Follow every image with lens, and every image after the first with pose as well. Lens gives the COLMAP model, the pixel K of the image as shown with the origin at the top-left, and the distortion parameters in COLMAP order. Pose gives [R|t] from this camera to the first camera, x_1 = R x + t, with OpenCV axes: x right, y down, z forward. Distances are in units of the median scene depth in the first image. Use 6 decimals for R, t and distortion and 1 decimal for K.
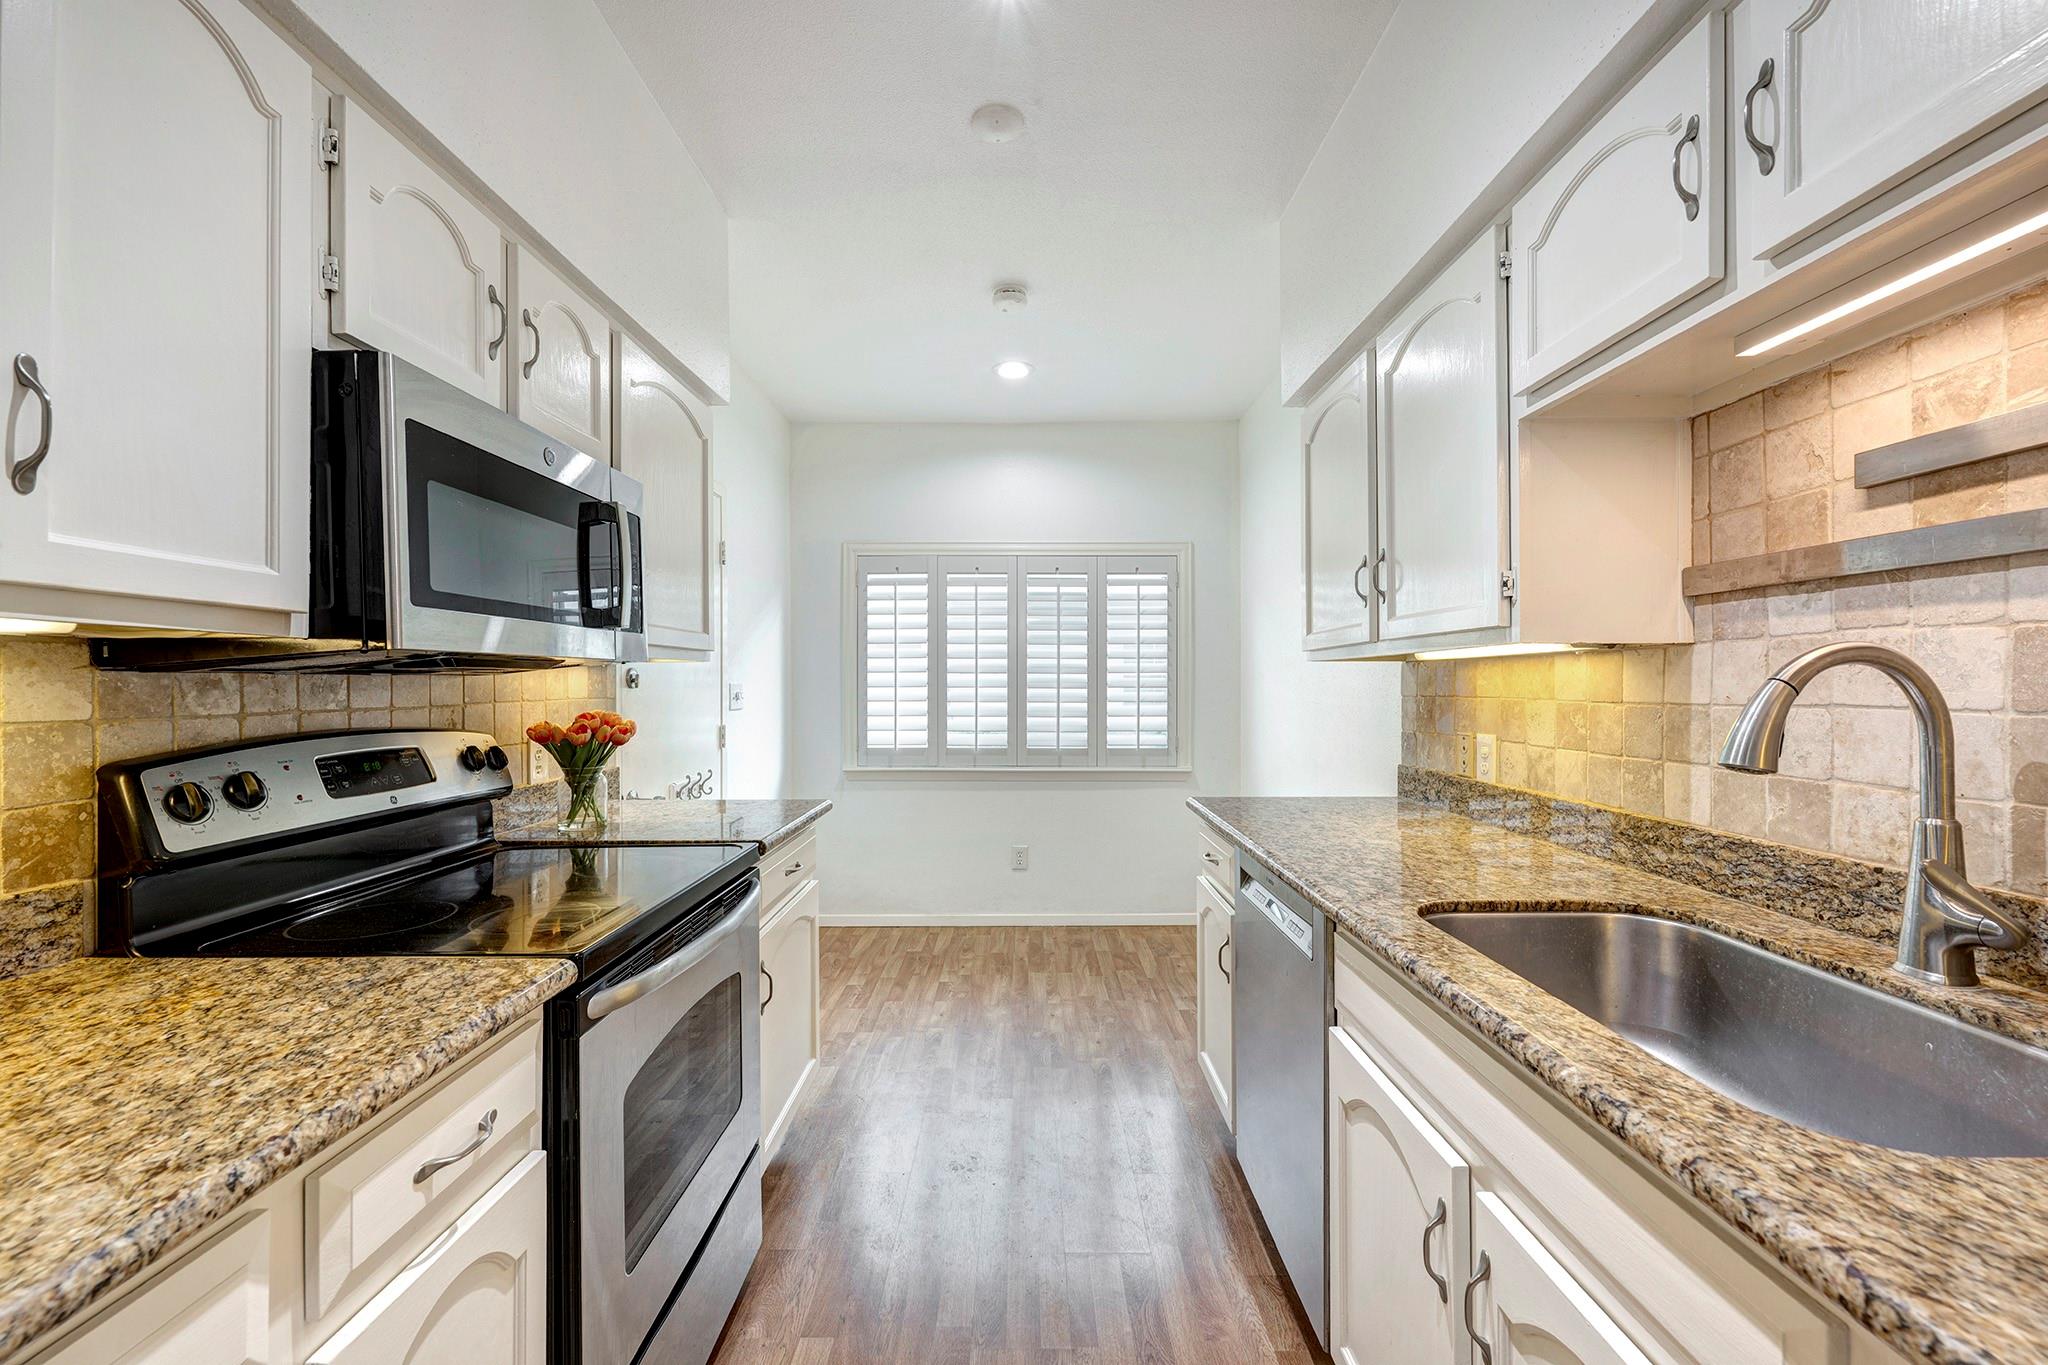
lens RADIAL K [[849.9, 0, 1022.4], [0, 849.9, 683.1], [0, 0, 1]] dist [0.001306, 0.000095]
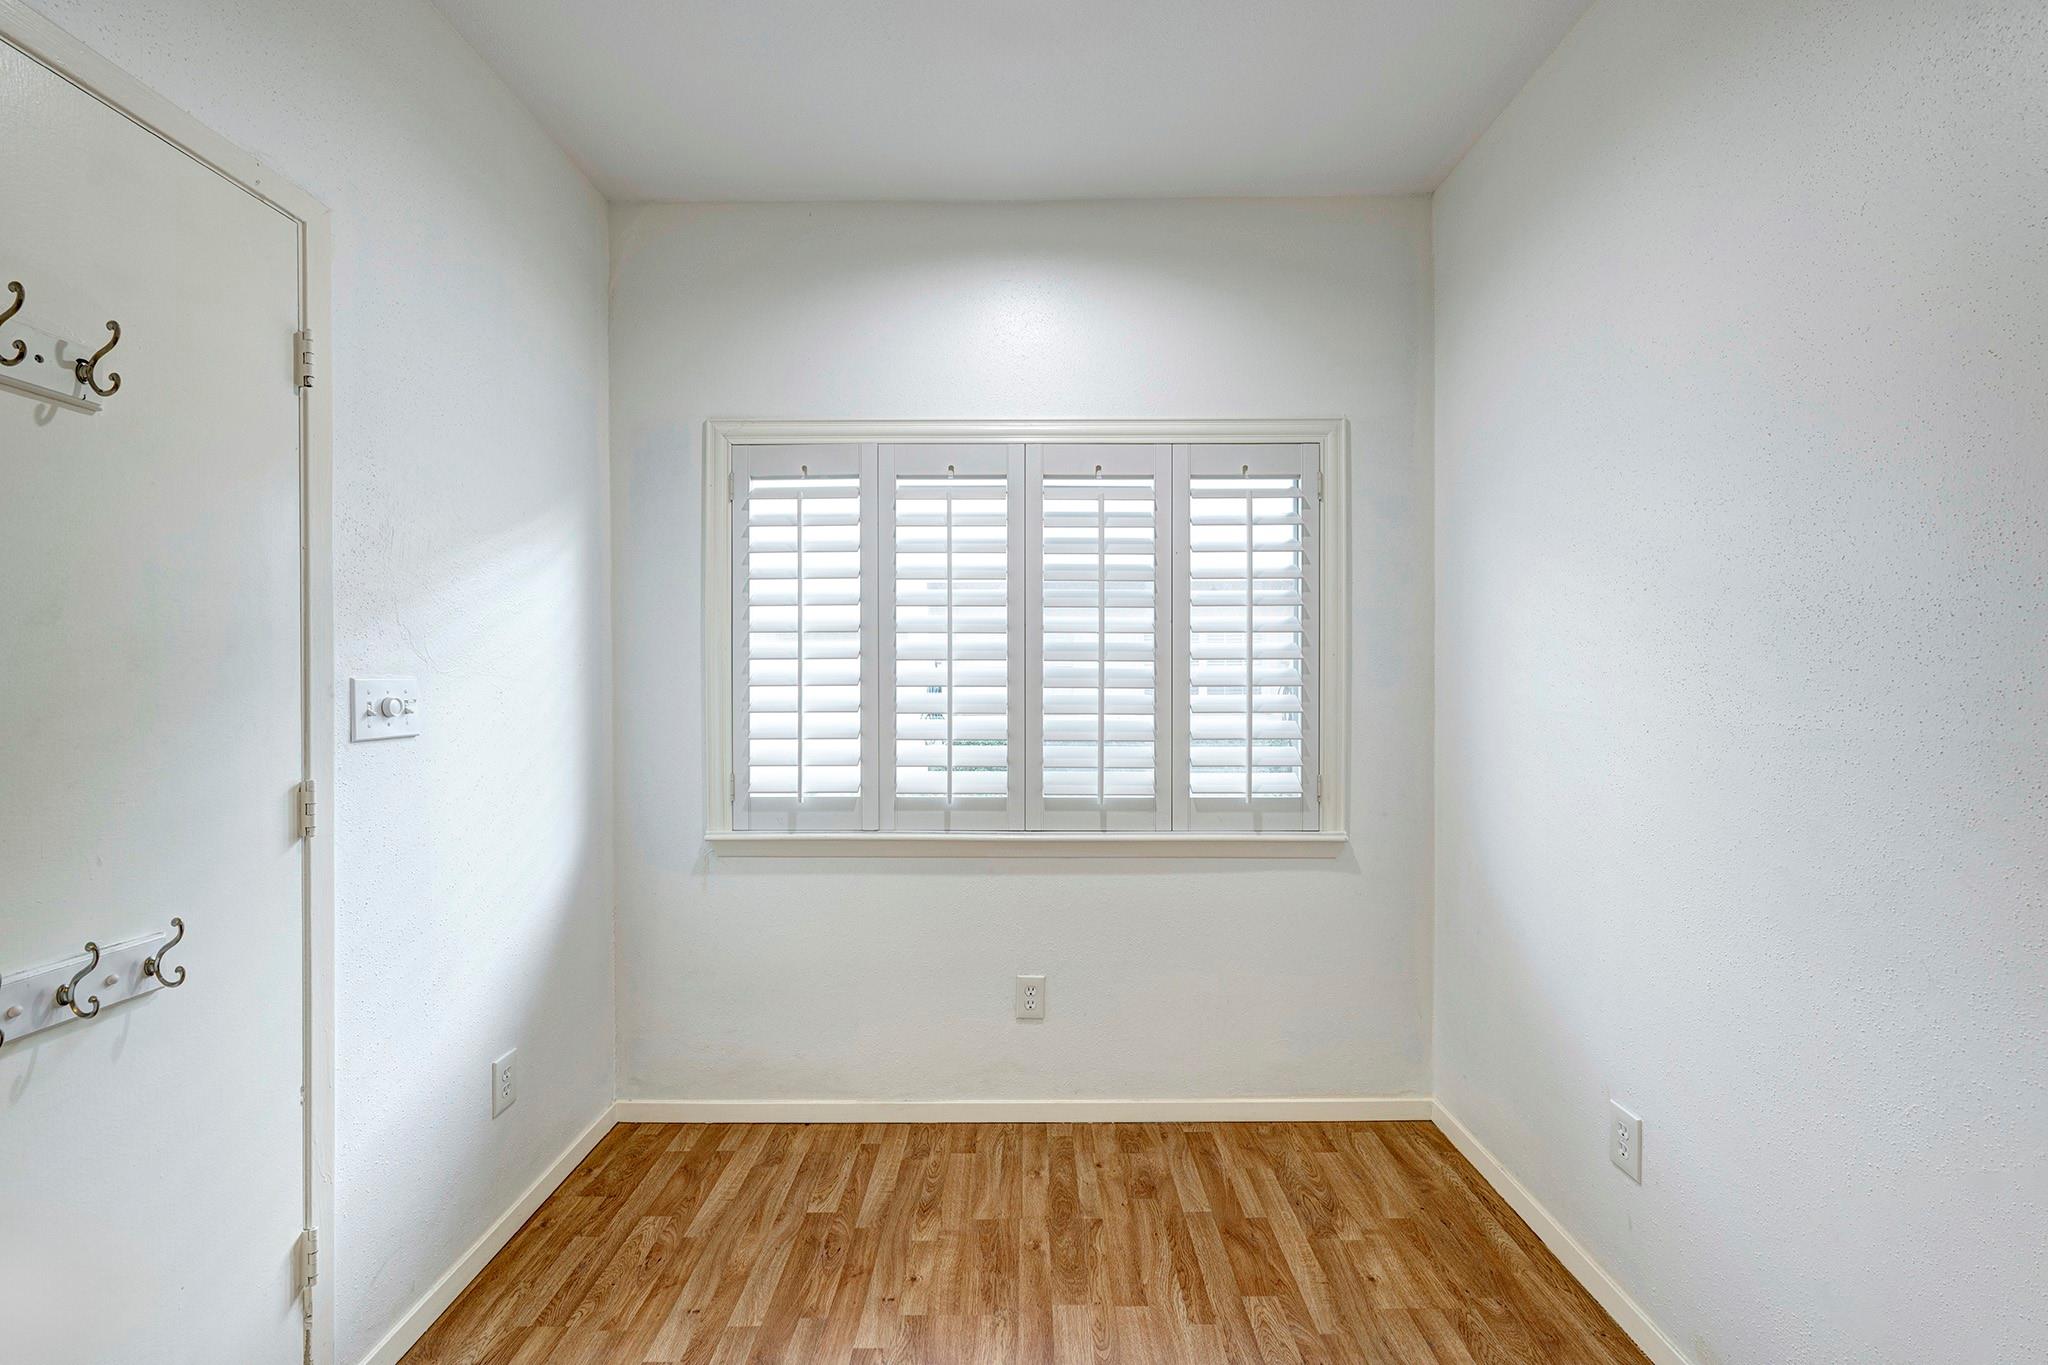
lens RADIAL K [[792.0, 0, 1029.6], [0, 792.0, 682.1], [0, 0, 1]] dist [0.002917, -0.001442]
pose [[0.999953, -0.000490, 0.009664, -0.008209], [0.000444, 0.999989, 0.004742, 0.000079], [-0.009666, -0.004737, 0.999942, 0.494102]]
